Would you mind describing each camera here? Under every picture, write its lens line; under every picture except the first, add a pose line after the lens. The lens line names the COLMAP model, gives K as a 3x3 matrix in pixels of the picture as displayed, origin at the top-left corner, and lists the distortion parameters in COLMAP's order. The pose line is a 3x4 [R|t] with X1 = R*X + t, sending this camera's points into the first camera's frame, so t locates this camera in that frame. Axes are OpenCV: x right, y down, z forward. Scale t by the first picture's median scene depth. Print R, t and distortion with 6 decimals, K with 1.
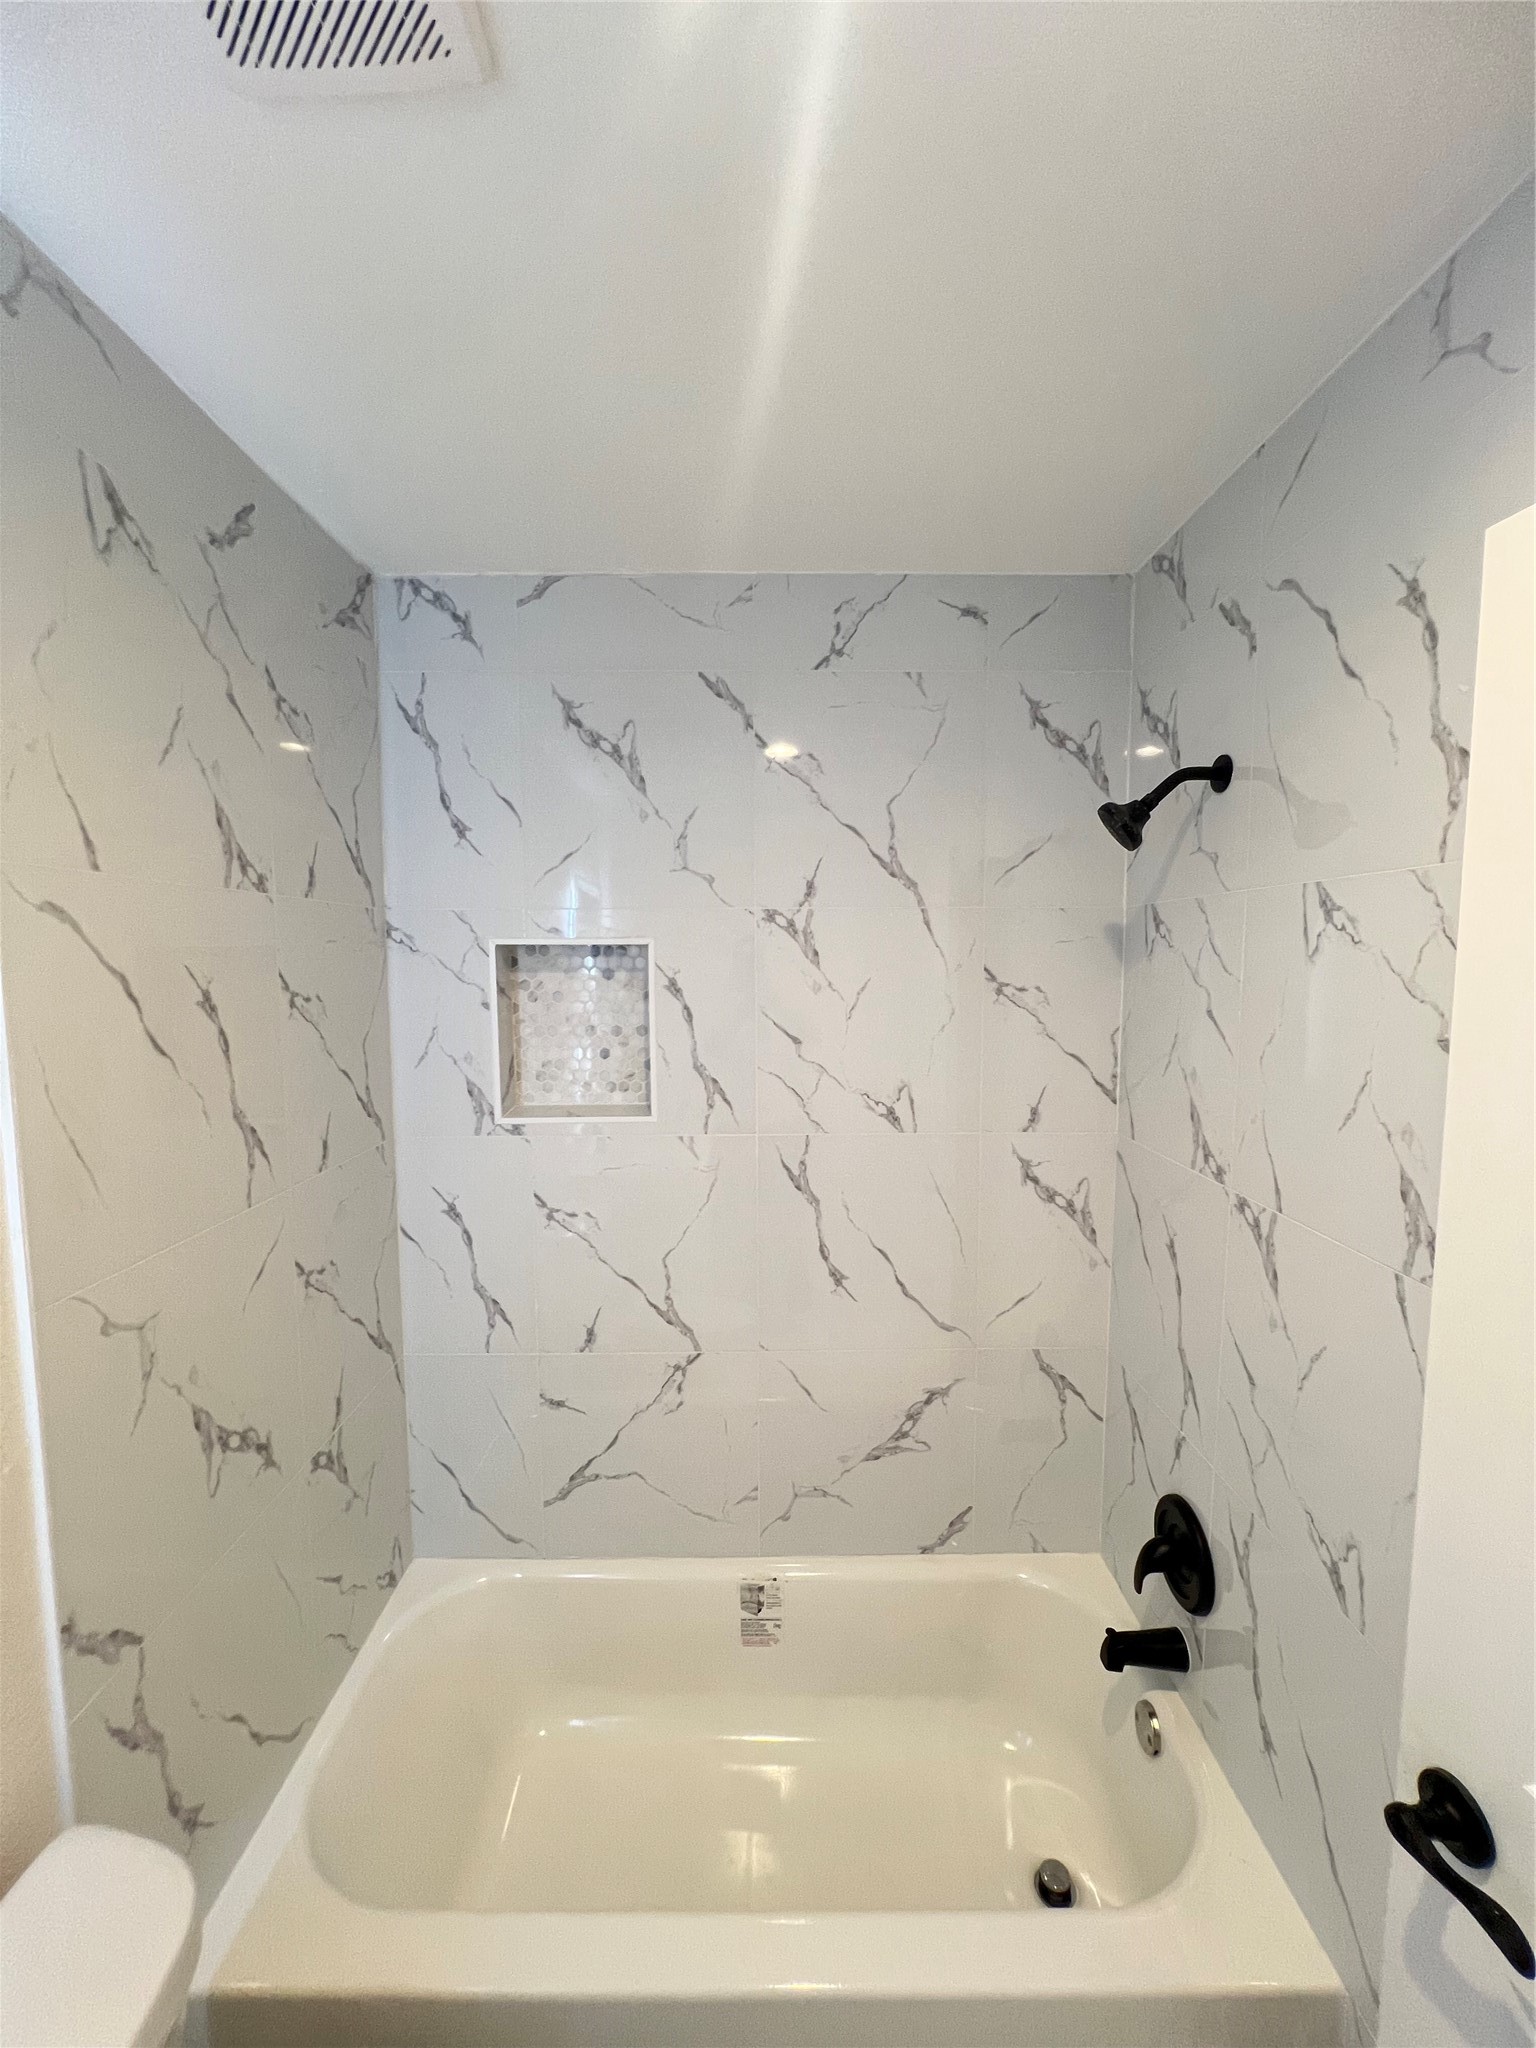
lens RADIAL K [[821.1, 0, 773.3], [0, 821.1, 1034.4], [0, 0, 1]] dist [-0.009945, 0.000013]
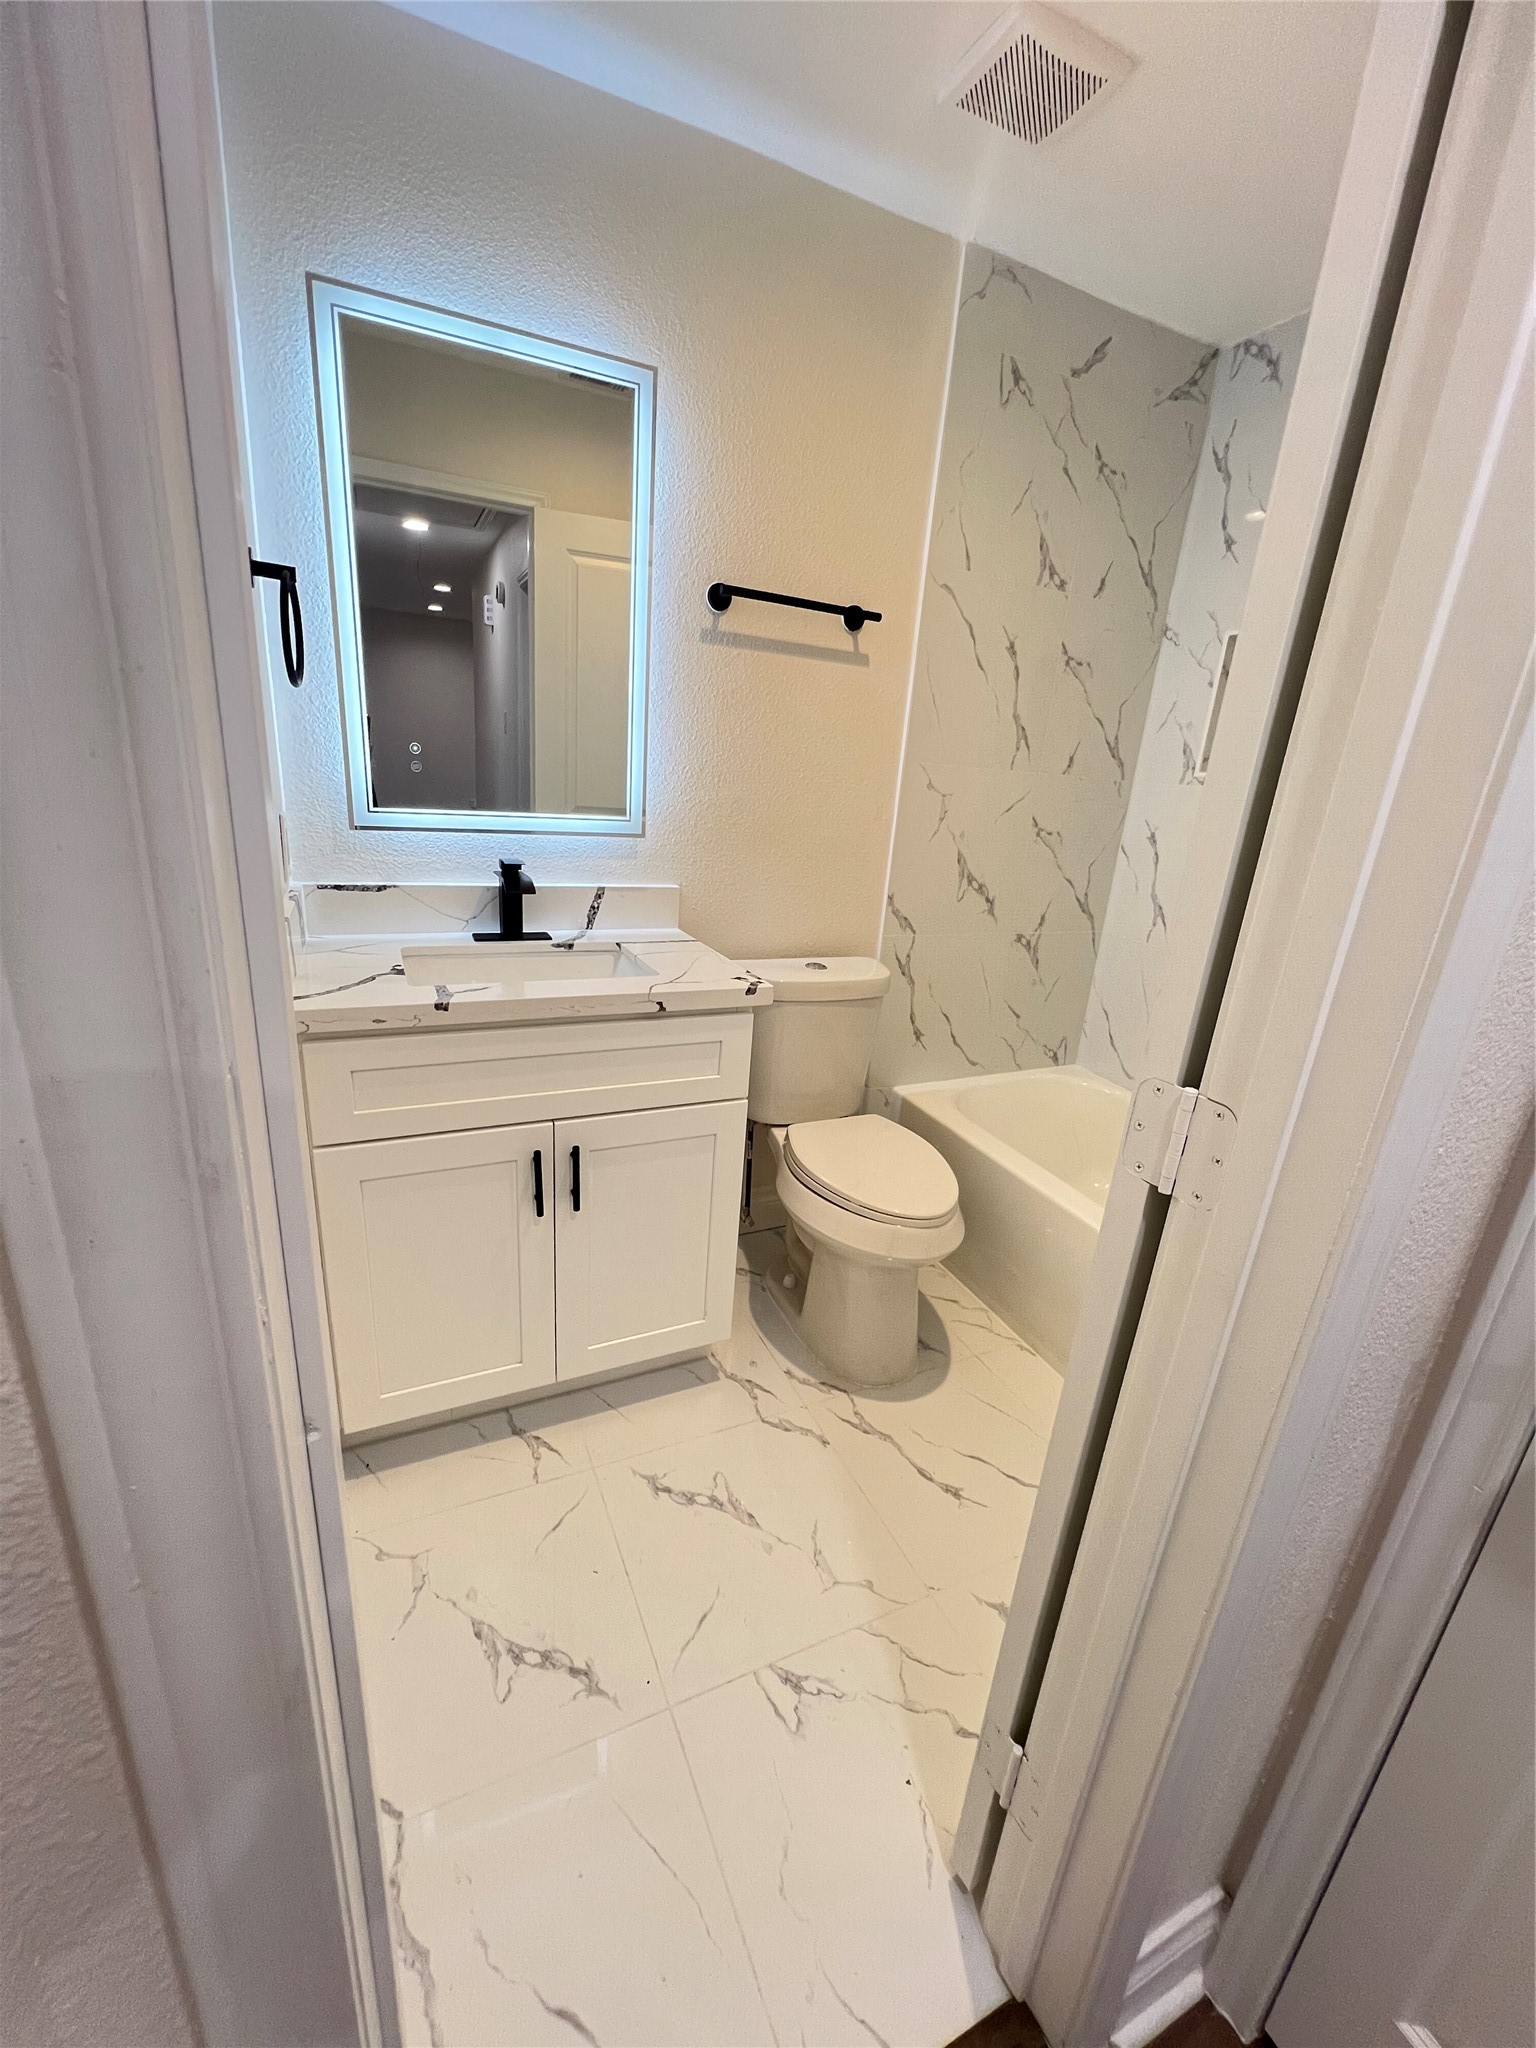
lens RADIAL K [[821.1, 0, 773.3], [0, 821.1, 1034.4], [0, 0, 1]] dist [-0.009945, 0.000013]
pose [[0.424576, 0.316950, -0.848103, 0.758785], [-0.156385, 0.948317, 0.276113, 0.286134], [0.891784, 0.015400, 0.452199, -0.284622]]
